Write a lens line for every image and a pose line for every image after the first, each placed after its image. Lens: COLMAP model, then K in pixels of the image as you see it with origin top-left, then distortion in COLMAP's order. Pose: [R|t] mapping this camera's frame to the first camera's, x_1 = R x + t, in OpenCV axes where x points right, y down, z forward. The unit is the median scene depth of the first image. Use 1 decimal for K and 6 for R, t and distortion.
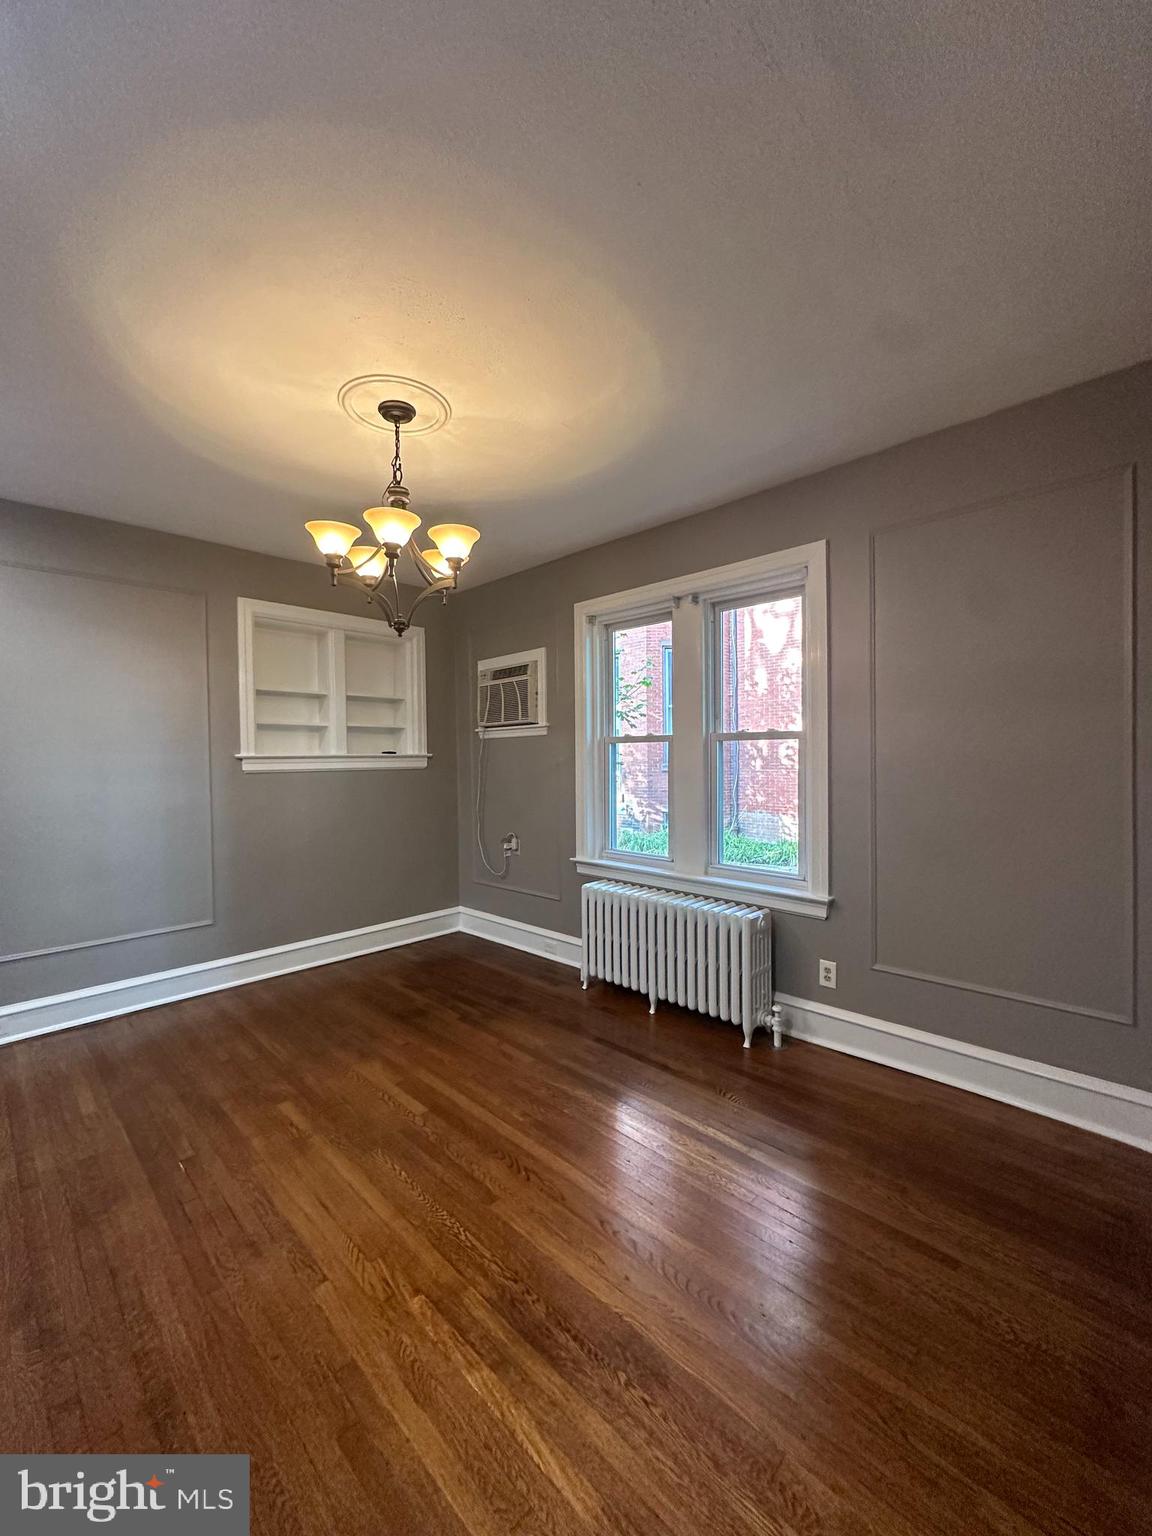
lens RADIAL K [[612.4, 0, 576.0], [0, 612.4, 767.9], [0, 0, 1]] dist [-0.004769, 0.000203]
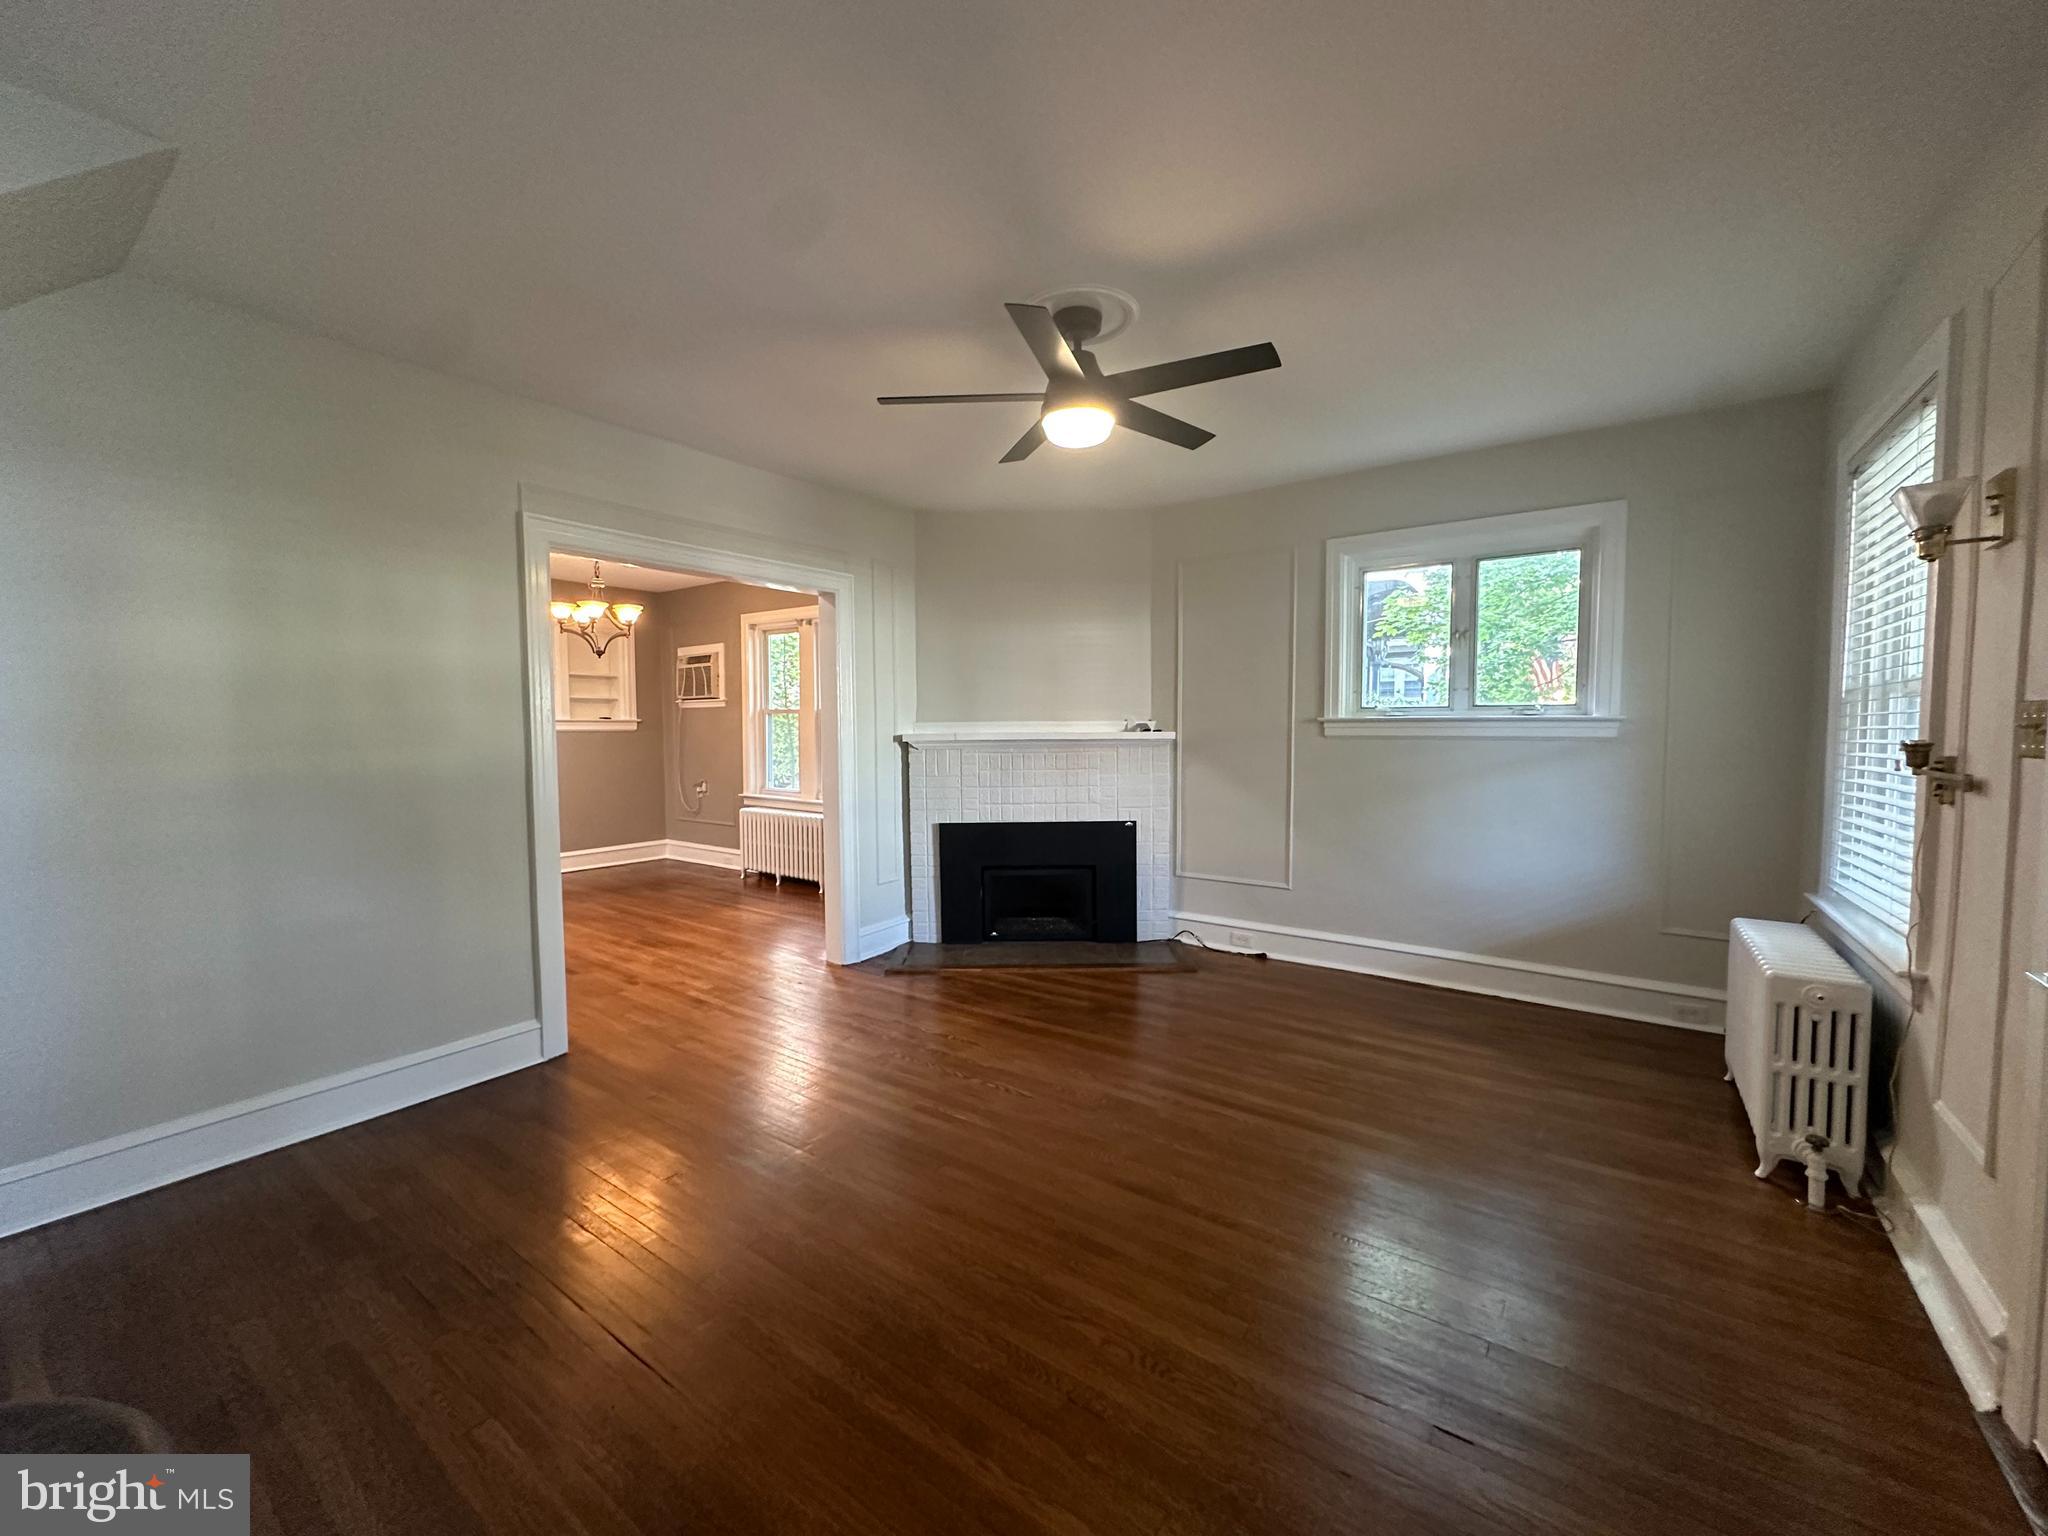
lens RADIAL K [[816.5, 0, 1024.3], [0, 816.5, 768.3], [0, 0, 1]] dist [-0.004769, 0.000203]
pose [[0.988941, 0.002293, 0.148289, 0.439471], [-0.007881, 0.999280, 0.037108, 0.013731], [-0.148097, -0.037866, 0.988248, -1.167989]]
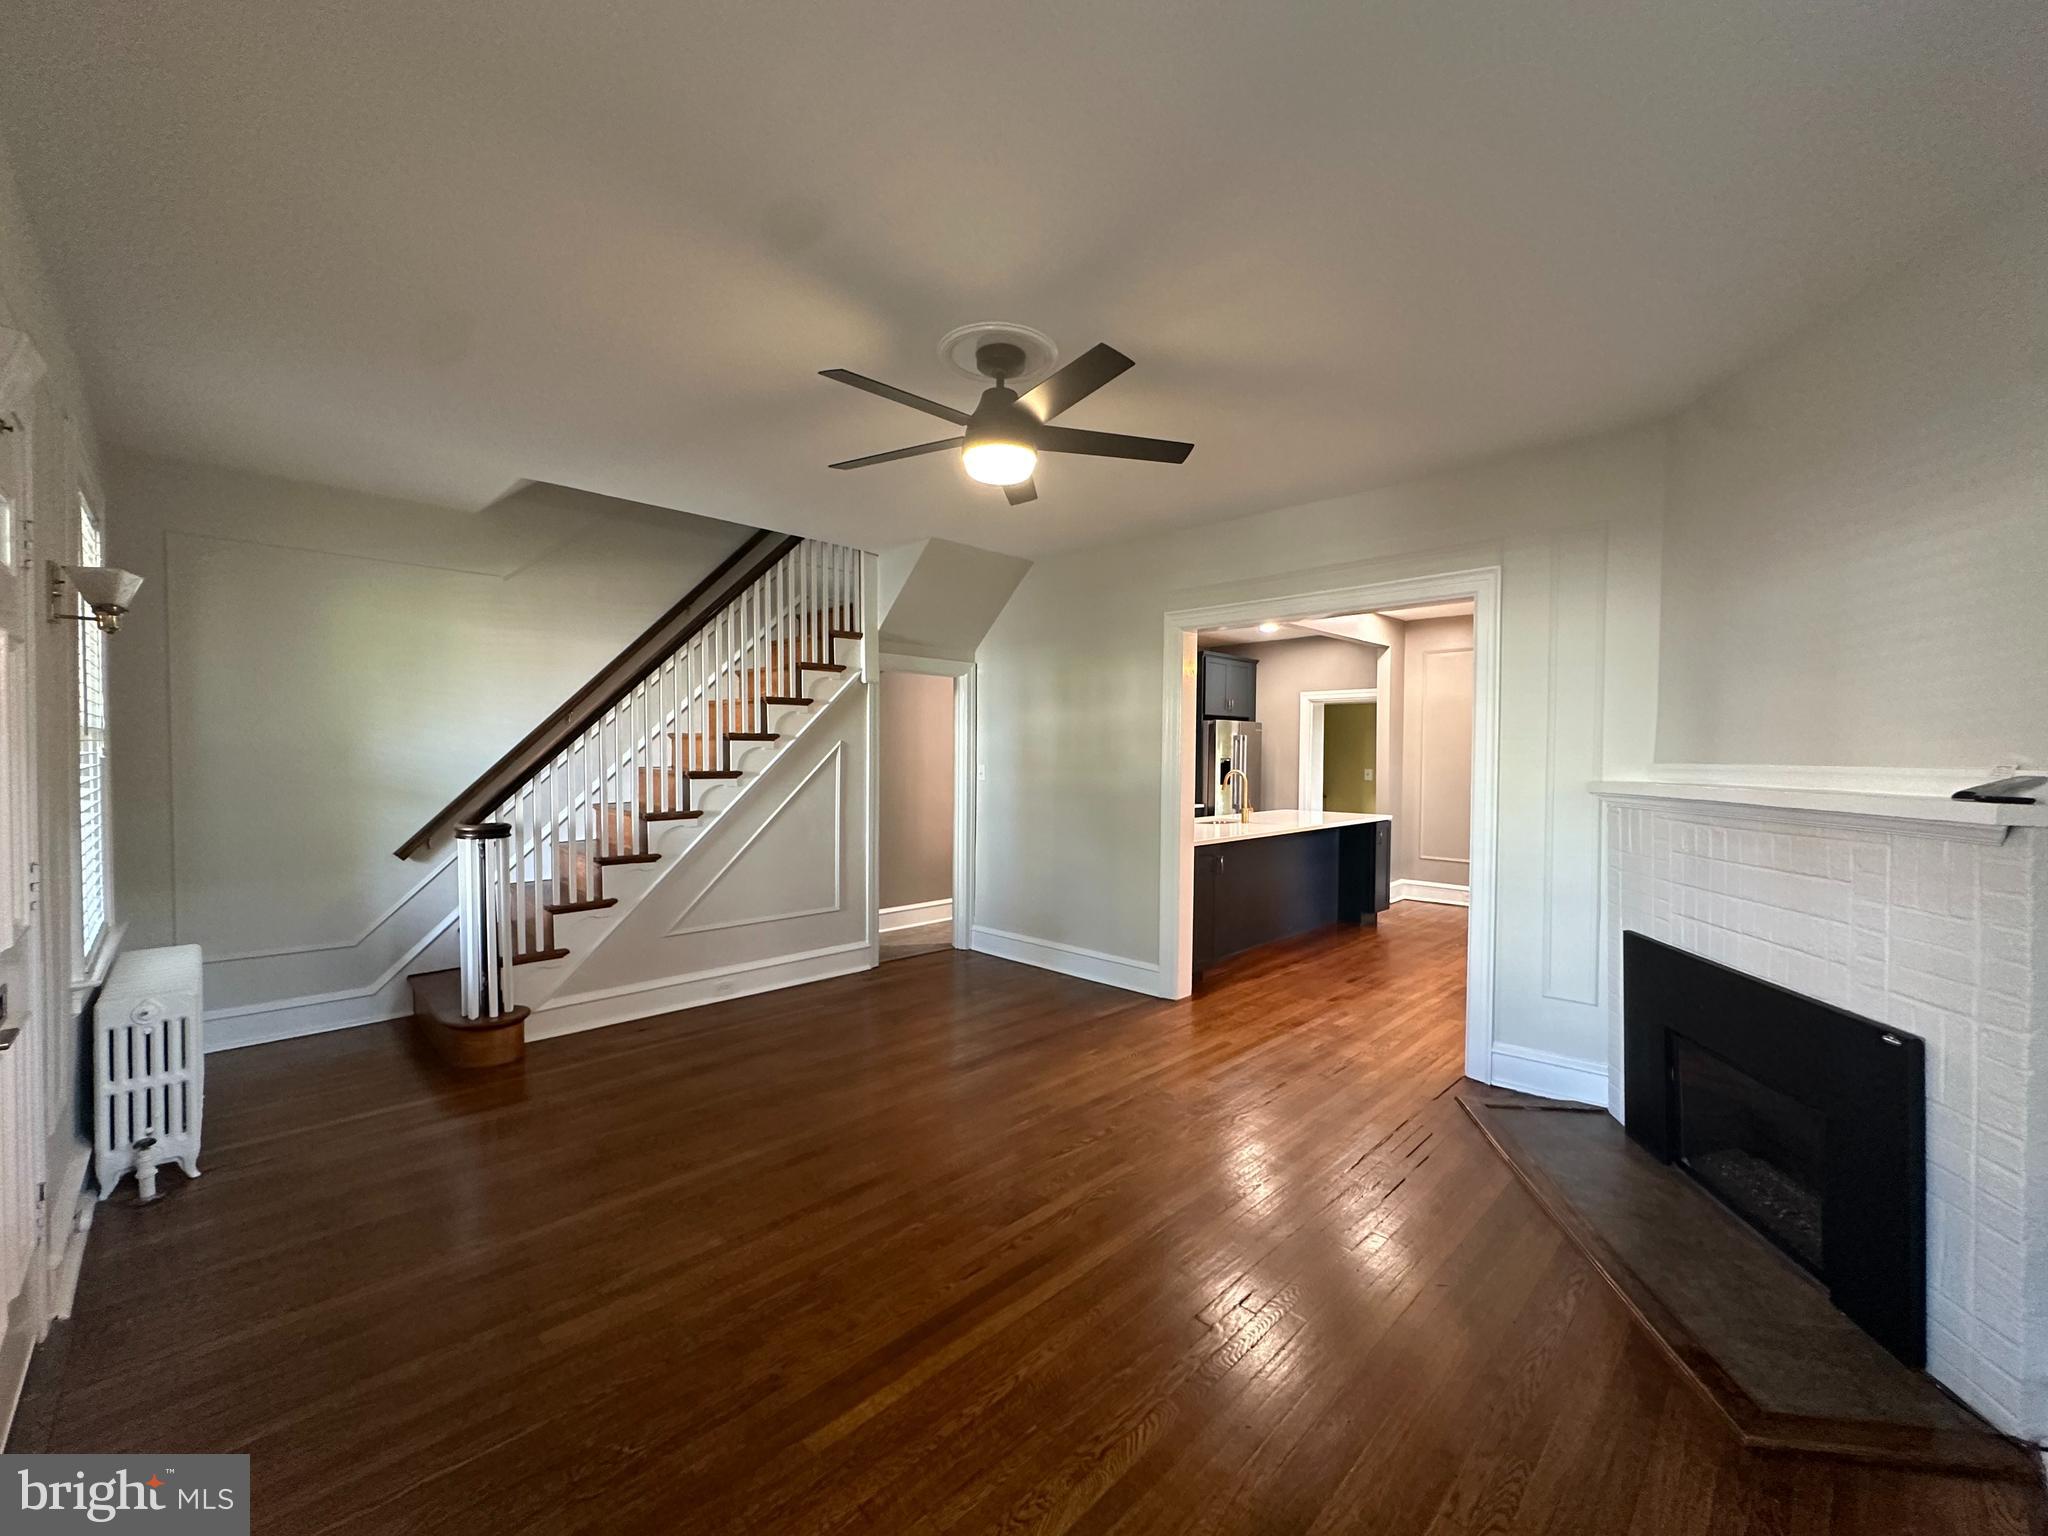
lens RADIAL K [[816.5, 0, 1021.7], [0, 816.5, 767.6], [0, 0, 1]] dist [-0.004769, 0.000203]
pose [[-0.016731, 0.032807, -0.999322, 1.419239], [-0.019207, 0.999267, 0.033126, -0.027287], [0.999676, 0.019748, -0.016088, -0.325483]]
